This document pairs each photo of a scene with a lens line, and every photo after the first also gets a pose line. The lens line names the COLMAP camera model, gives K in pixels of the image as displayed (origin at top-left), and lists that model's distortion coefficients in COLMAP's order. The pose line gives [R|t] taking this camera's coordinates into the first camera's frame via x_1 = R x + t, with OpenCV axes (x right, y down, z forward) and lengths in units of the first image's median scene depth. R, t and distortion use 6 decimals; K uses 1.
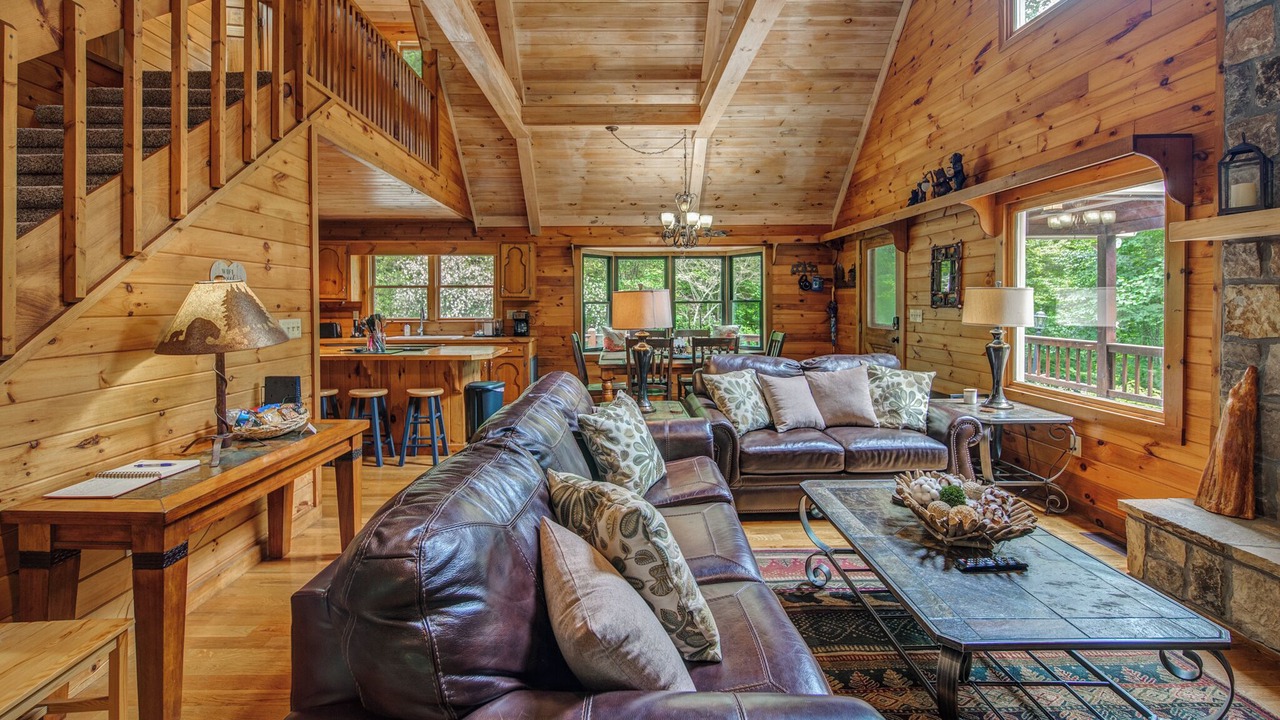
lens RADIAL K [[551.4, 0, 627.0], [0, 551.4, 309.3], [0, 0, 1]] dist [-0.000623, -0.000227]
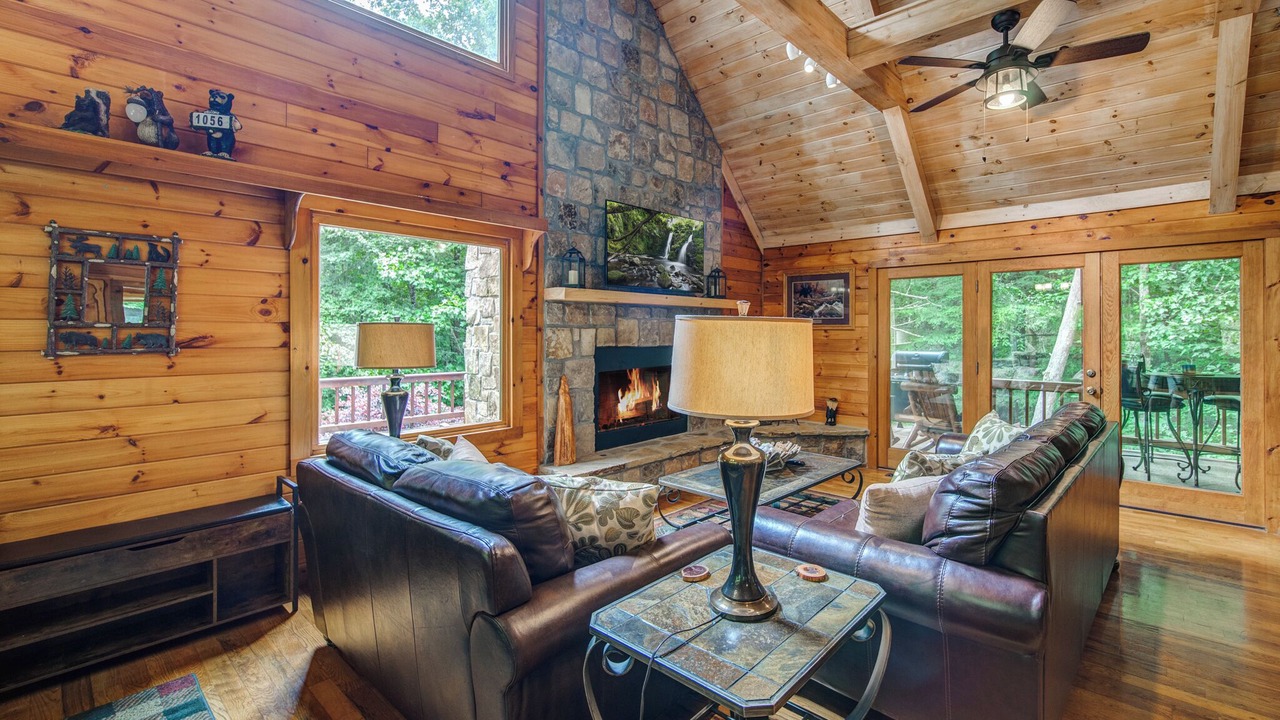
lens RADIAL K [[551.4, 0, 710.6], [0, 551.4, 328.6], [0, 0, 1]] dist [-0.001496, -0.000523]
pose [[-0.765693, 0.007661, 0.643160, -0.169470], [0.012176, 0.999923, 0.002585, -0.020661], [-0.643091, 0.009810, -0.765727, 1.005007]]
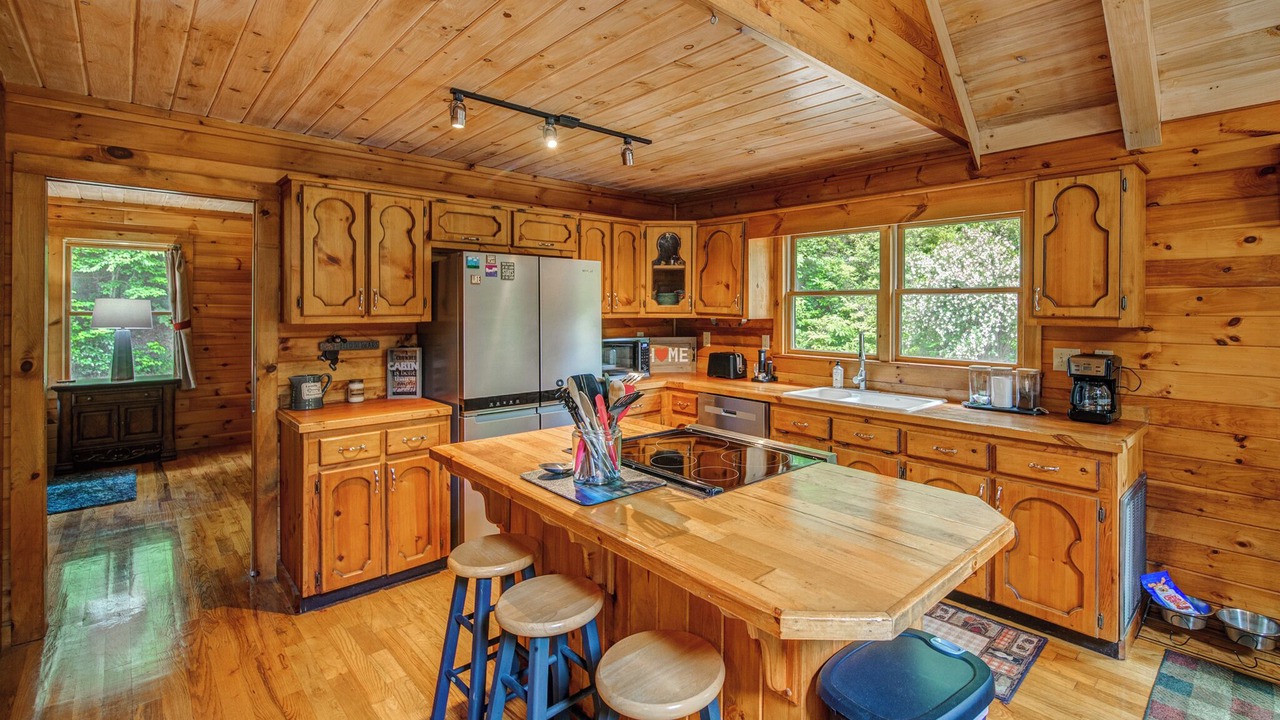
lens RADIAL K [[579.8, 0, 714.4], [0, 579.8, 307.9], [0, 0, 1]] dist [-0.000535, -0.000287]
pose [[0.703156, 0.007343, -0.710998, -0.133485], [-0.015372, 0.999870, -0.004876, -0.032392], [0.710870, 0.014358, 0.703177, 0.770065]]
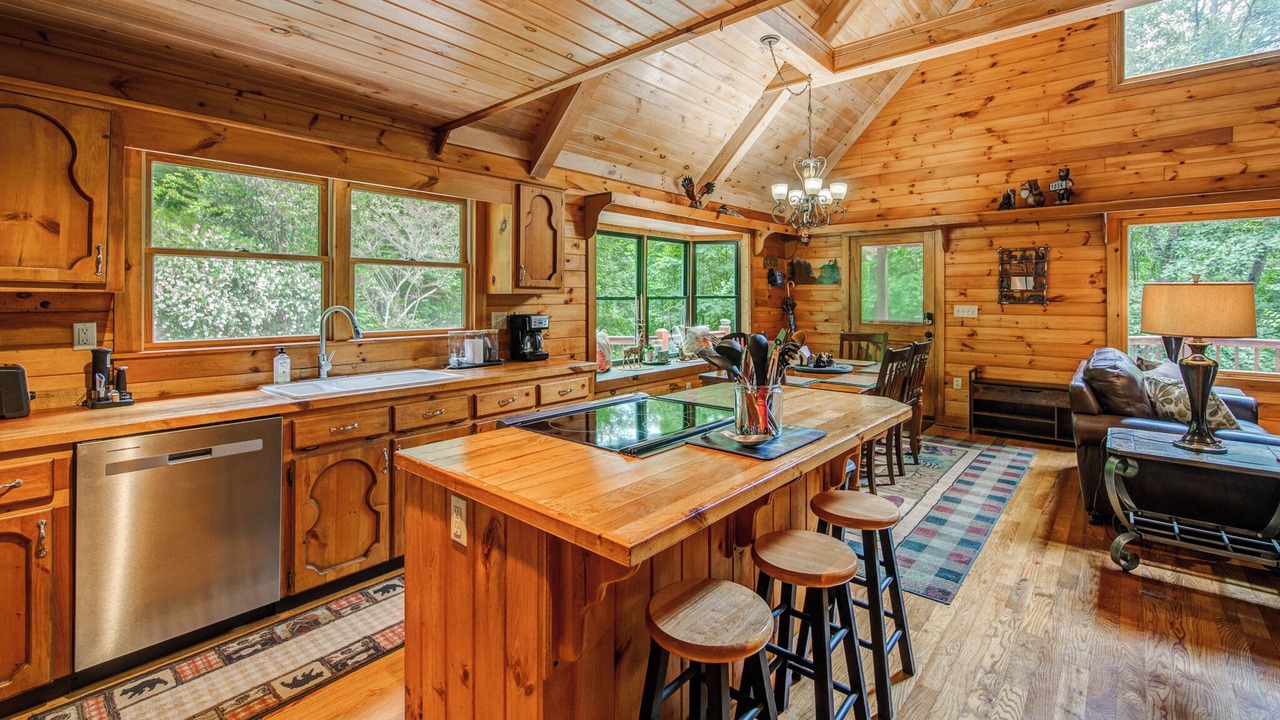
lens RADIAL K [[552.6, 0, 644.0], [0, 552.6, 296.2], [0, 0, 1]] dist [-0.002393, -0.000716]
pose [[0.669778, 0.004504, 0.742548, -0.750567], [0.006647, 0.999905, -0.012061, -0.009538], [-0.742532, 0.013014, 0.669684, 0.794867]]
